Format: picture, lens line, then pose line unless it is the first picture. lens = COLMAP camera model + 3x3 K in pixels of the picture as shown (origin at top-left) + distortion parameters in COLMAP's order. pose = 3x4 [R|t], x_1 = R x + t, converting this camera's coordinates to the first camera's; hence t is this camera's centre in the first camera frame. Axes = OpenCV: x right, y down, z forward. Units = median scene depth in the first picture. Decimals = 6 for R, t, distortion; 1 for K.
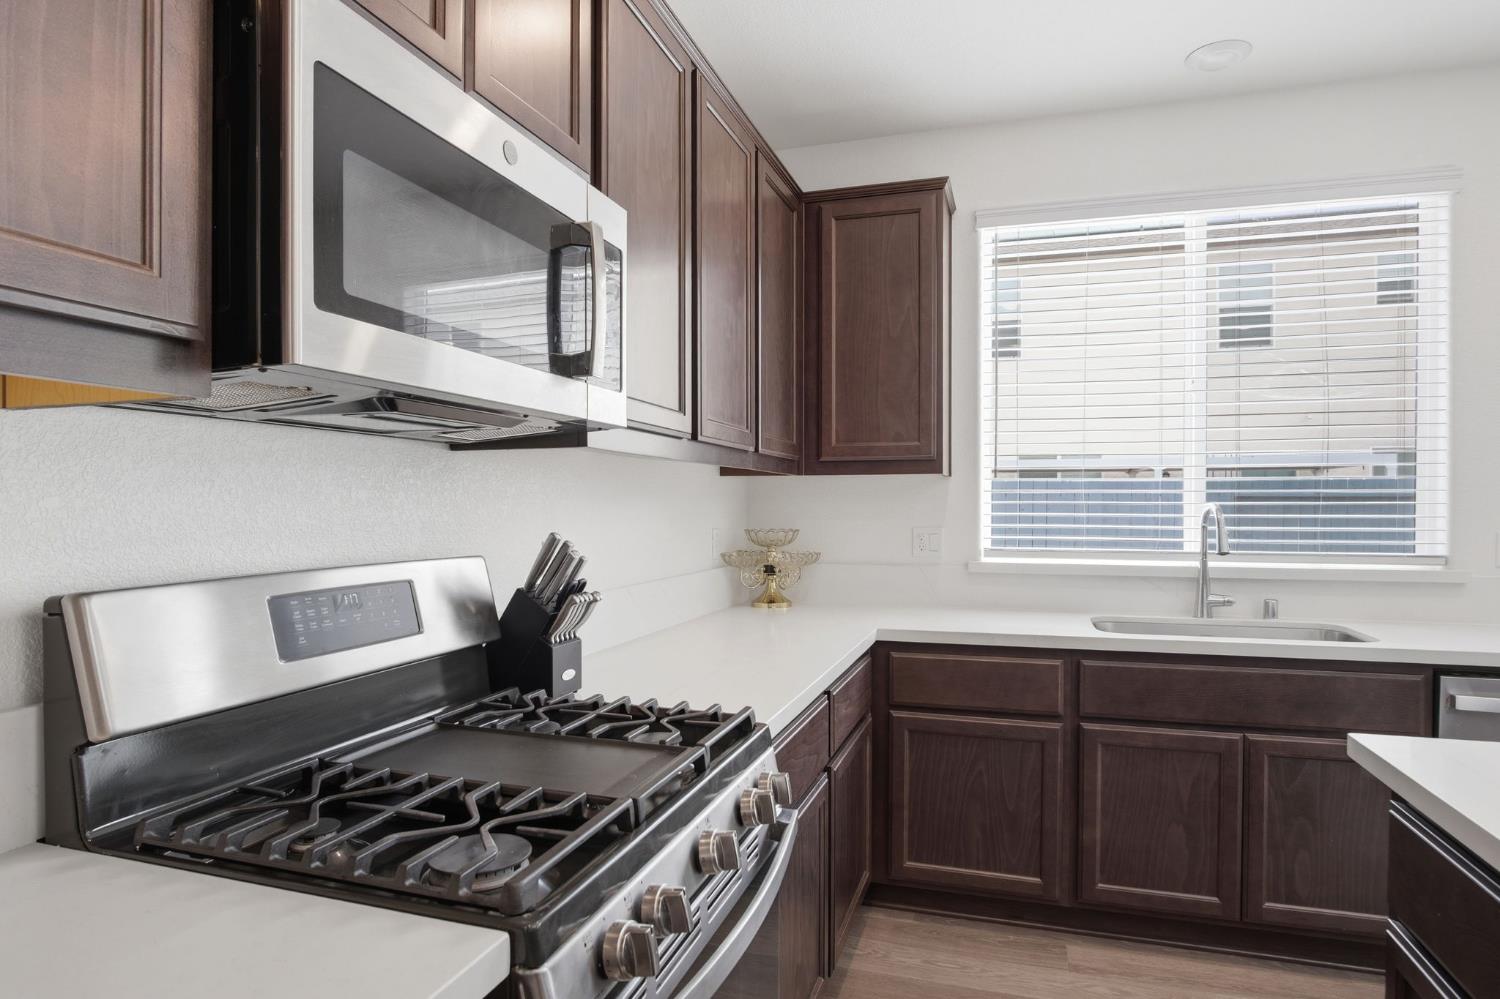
lens RADIAL K [[844.1, 0, 747.0], [0, 844.1, 505.1], [0, 0, 1]] dist [-0.023376, 0.000709]
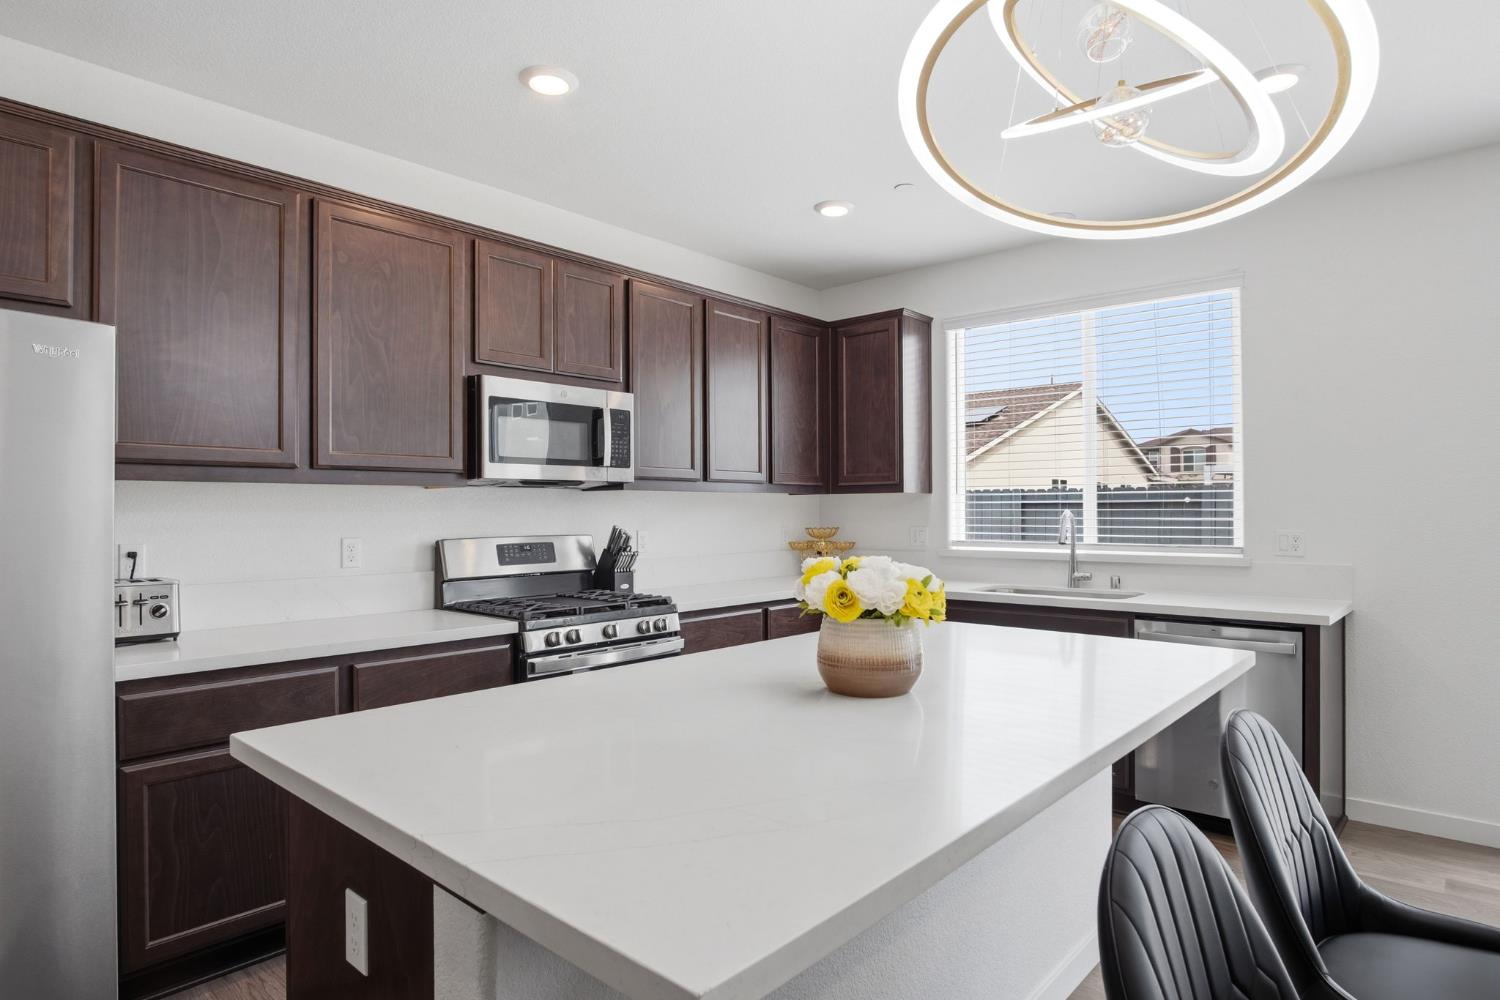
lens RADIAL K [[844.1, 0, 747.0], [0, 844.1, 505.6], [0, 0, 1]] dist [-0.023376, 0.000709]
pose [[0.910903, -0.007476, -0.412553, 0.639077], [0.005482, 0.999967, -0.006017, -0.004674], [0.412585, 0.003219, 0.910914, -0.598499]]
